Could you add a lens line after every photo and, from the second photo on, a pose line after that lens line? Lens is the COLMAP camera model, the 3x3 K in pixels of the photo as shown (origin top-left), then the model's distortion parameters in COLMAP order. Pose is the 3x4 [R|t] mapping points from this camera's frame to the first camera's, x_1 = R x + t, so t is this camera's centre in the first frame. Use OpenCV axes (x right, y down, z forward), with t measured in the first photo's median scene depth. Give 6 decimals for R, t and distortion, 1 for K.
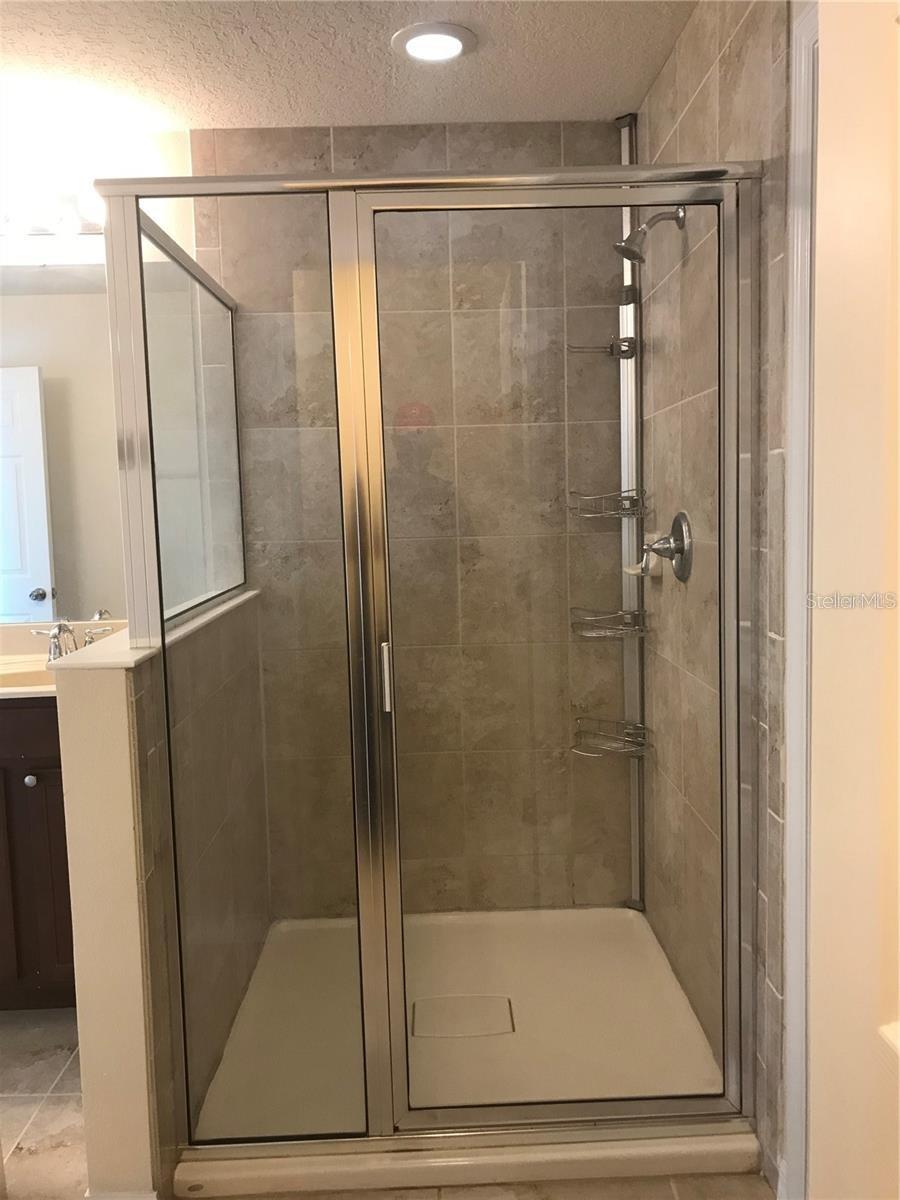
lens RADIAL K [[999.9, 0, 451.9], [0, 999.9, 600.0], [0, 0, 1]] dist [0.002913, 0.000685]
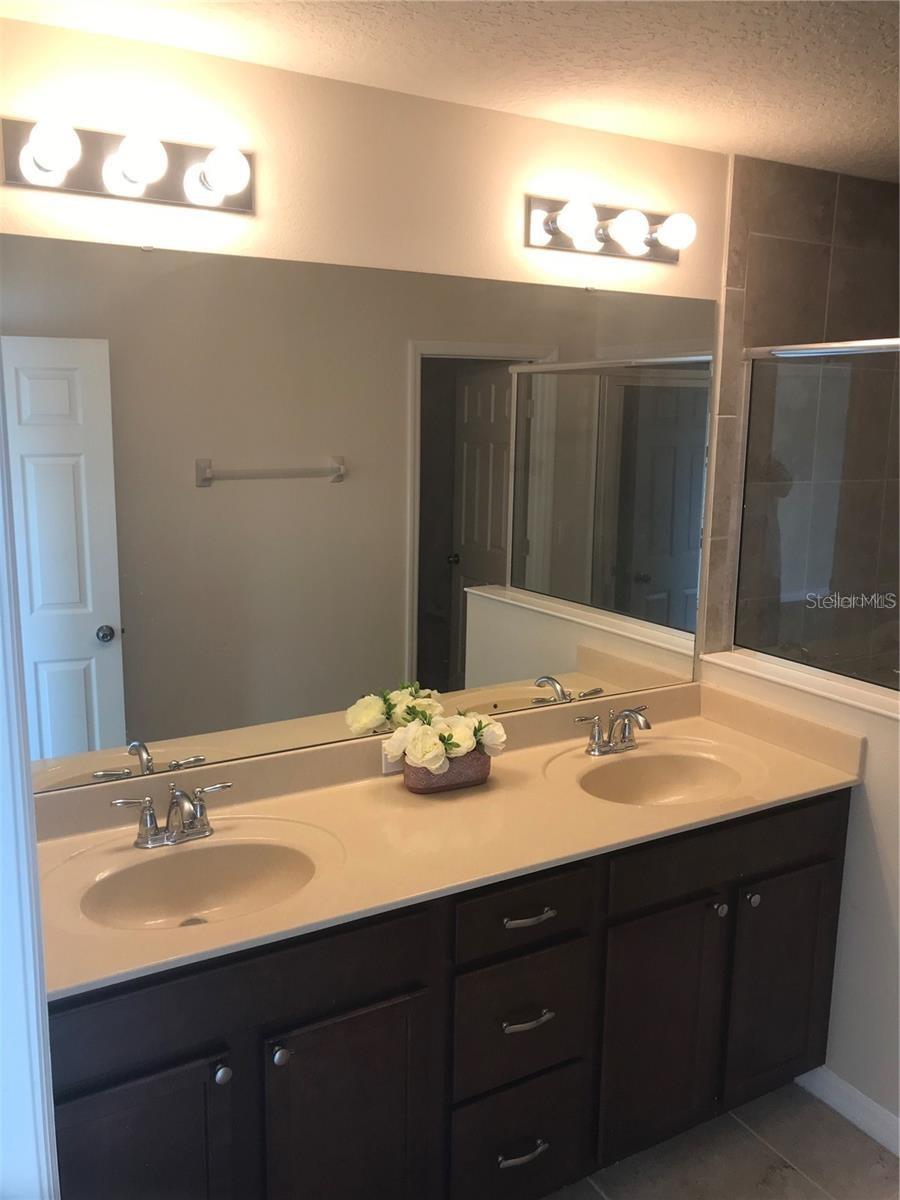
lens RADIAL K [[999.9, 0, 451.6], [0, 999.9, 600.5], [0, 0, 1]] dist [0.002913, 0.000685]
pose [[0.876785, -0.047285, 0.478552, -0.549275], [0.015578, 0.997425, 0.070012, -0.081117], [-0.480630, -0.053930, 0.875264, 0.186452]]
